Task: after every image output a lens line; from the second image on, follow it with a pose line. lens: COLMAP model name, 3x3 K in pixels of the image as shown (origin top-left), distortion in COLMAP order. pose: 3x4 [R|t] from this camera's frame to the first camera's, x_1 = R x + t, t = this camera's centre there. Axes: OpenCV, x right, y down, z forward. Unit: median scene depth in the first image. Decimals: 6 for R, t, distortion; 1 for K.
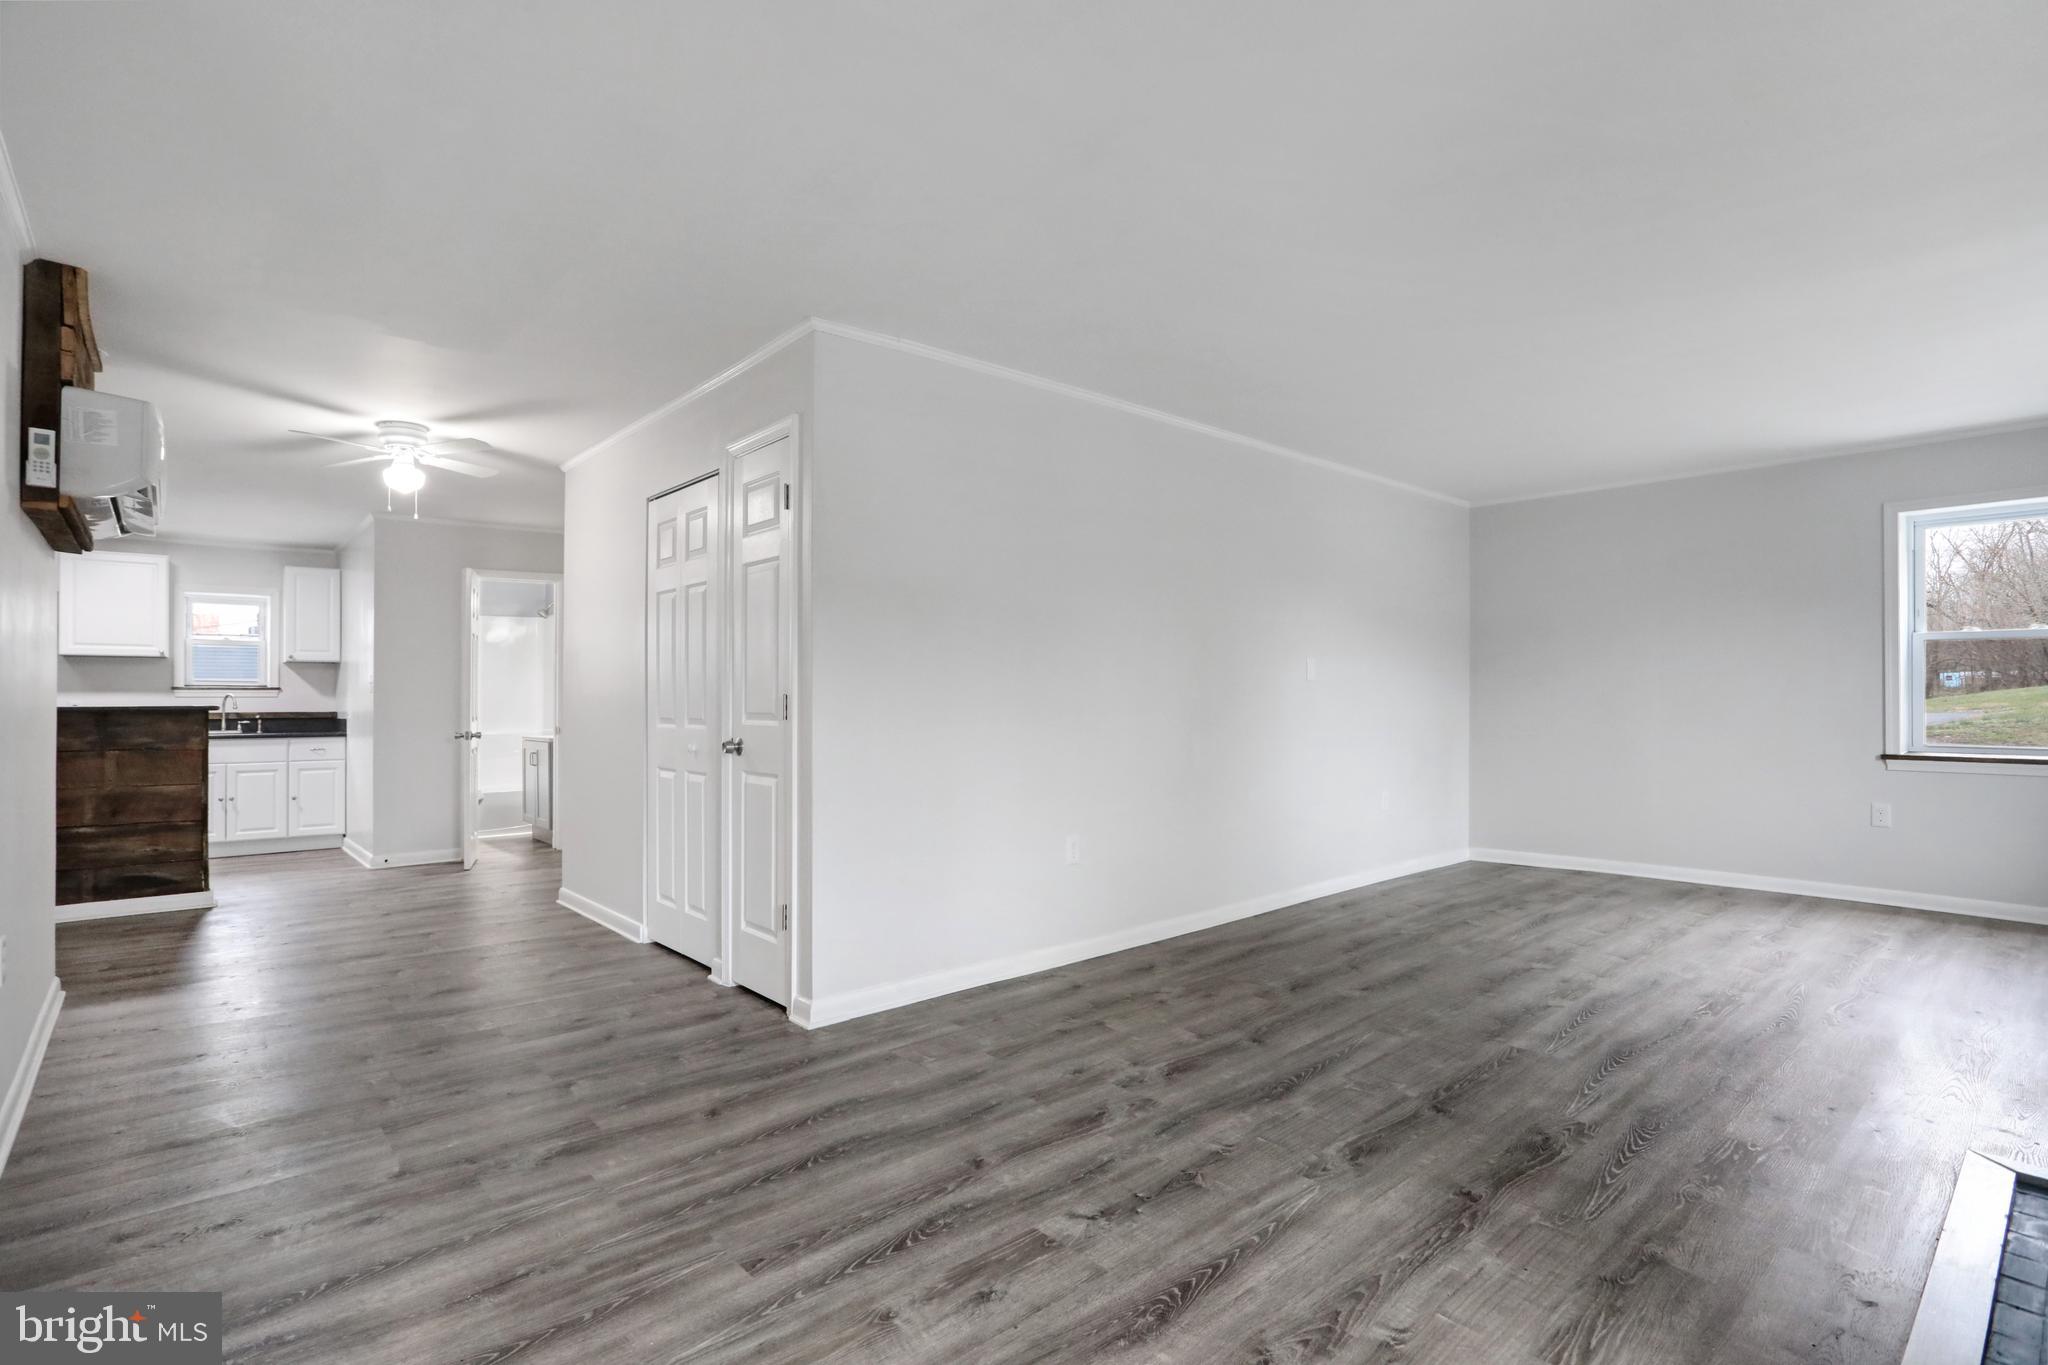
lens RADIAL K [[992.9, 0, 1022.4], [0, 992.9, 693.0], [0, 0, 1]] dist [-0.030618, 0.003201]
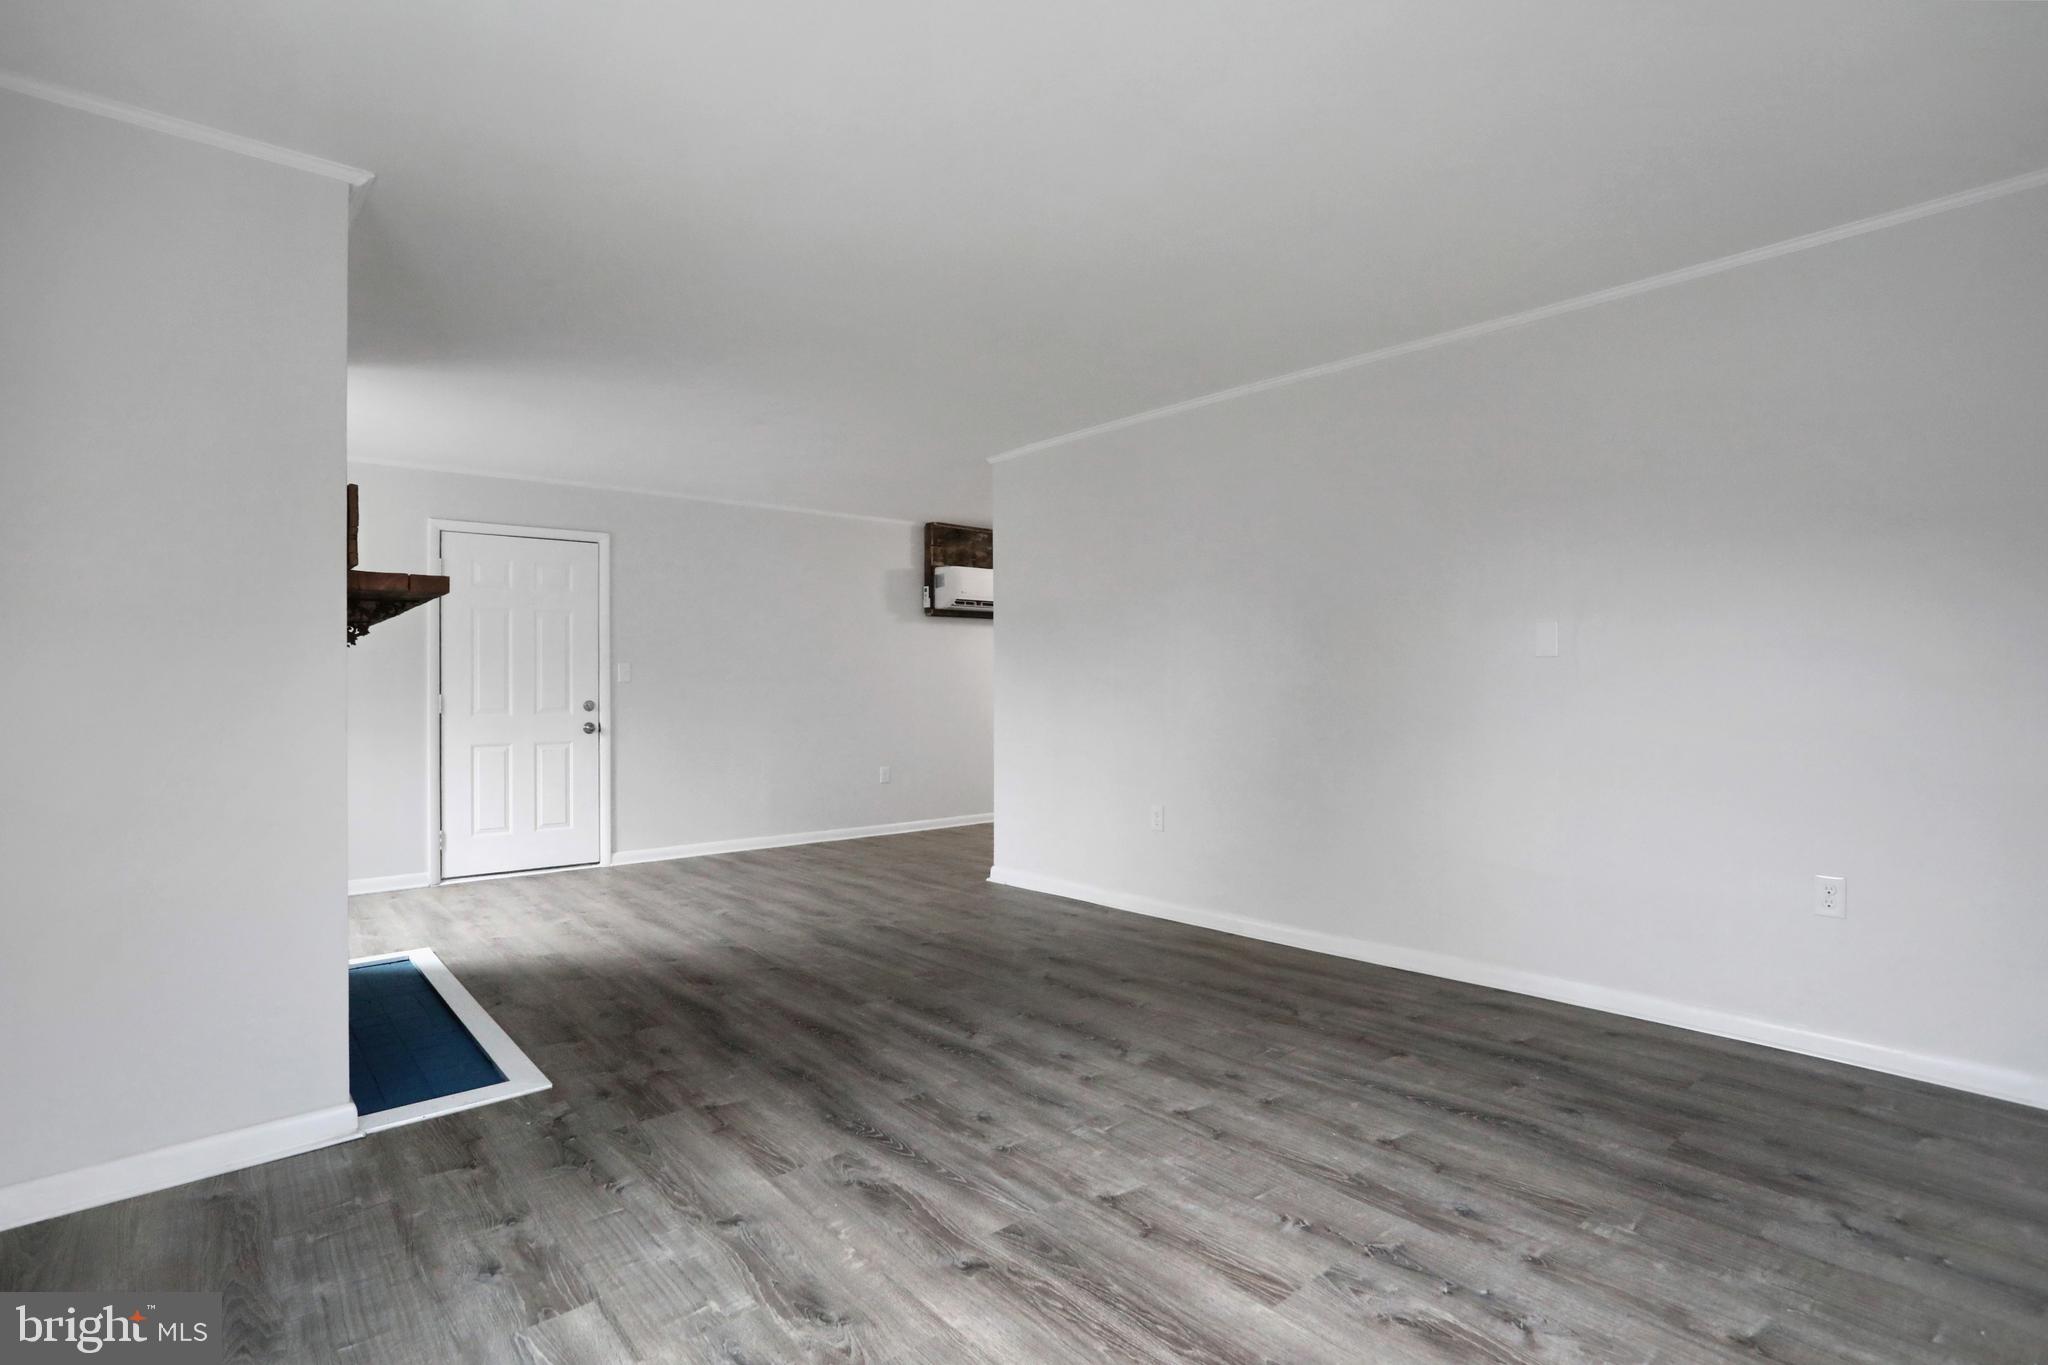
lens RADIAL K [[992.9, 0, 1029.5], [0, 992.9, 674.8], [0, 0, 1]] dist [-0.030618, 0.003201]
pose [[-0.026337, -0.012093, -0.999580, 1.429356], [0.013279, 0.999834, -0.012446, 0.009419], [0.999565, -0.013601, -0.026172, 1.079866]]
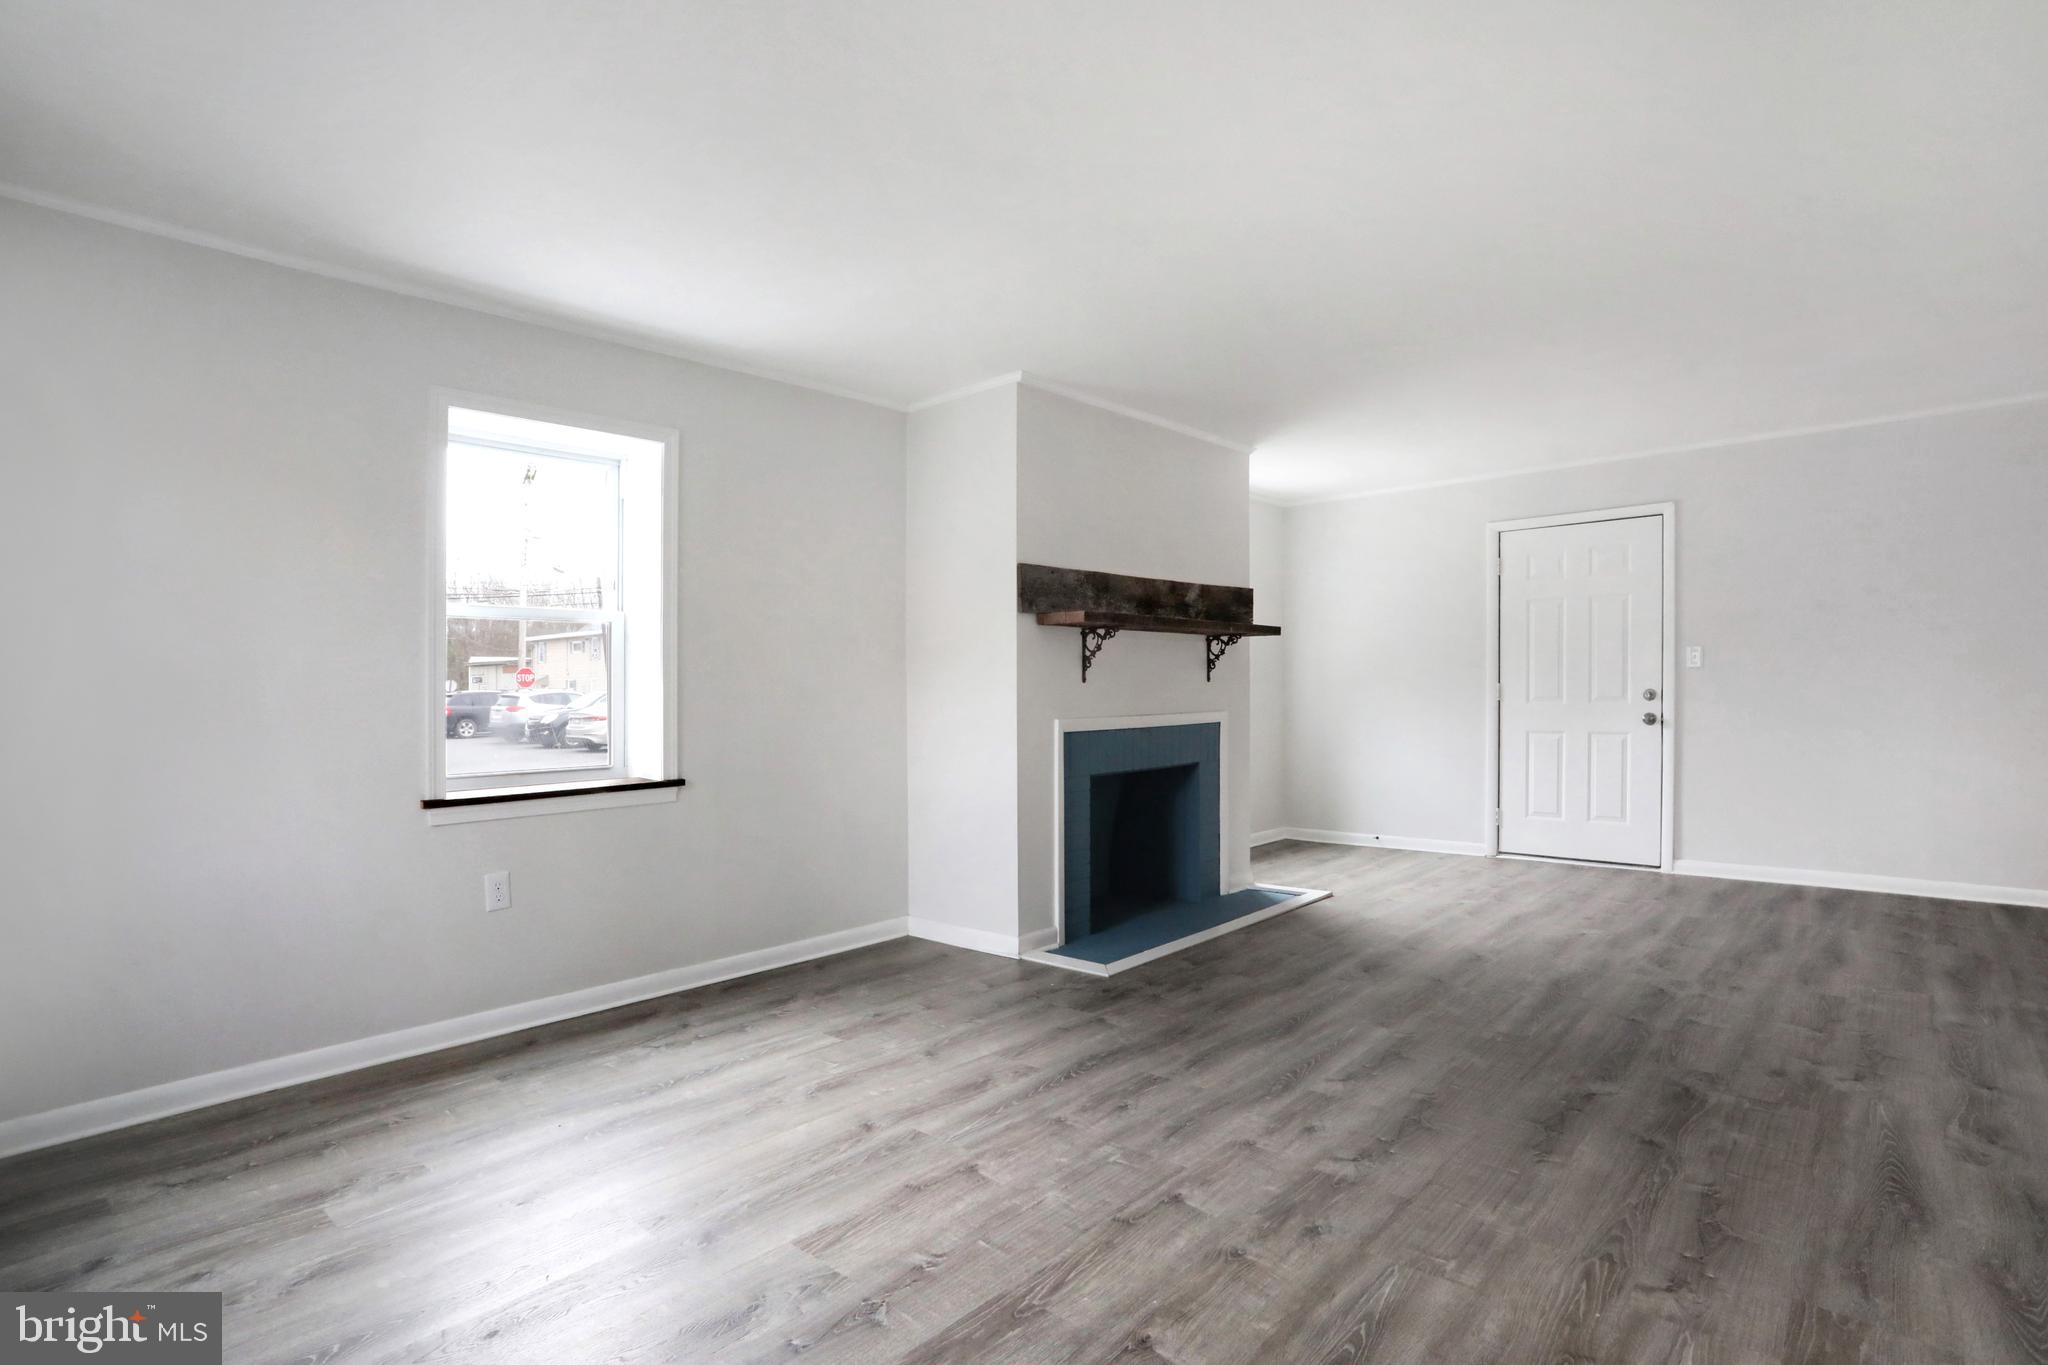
lens RADIAL K [[992.9, 0, 1028.6], [0, 992.9, 693.4], [0, 0, 1]] dist [-0.030618, 0.003201]
pose [[-0.993115, 0.022346, -0.114990, 0.866883], [0.022677, 0.999742, -0.001564, 0.009636], [0.114926, -0.004160, -0.993365, 1.747359]]
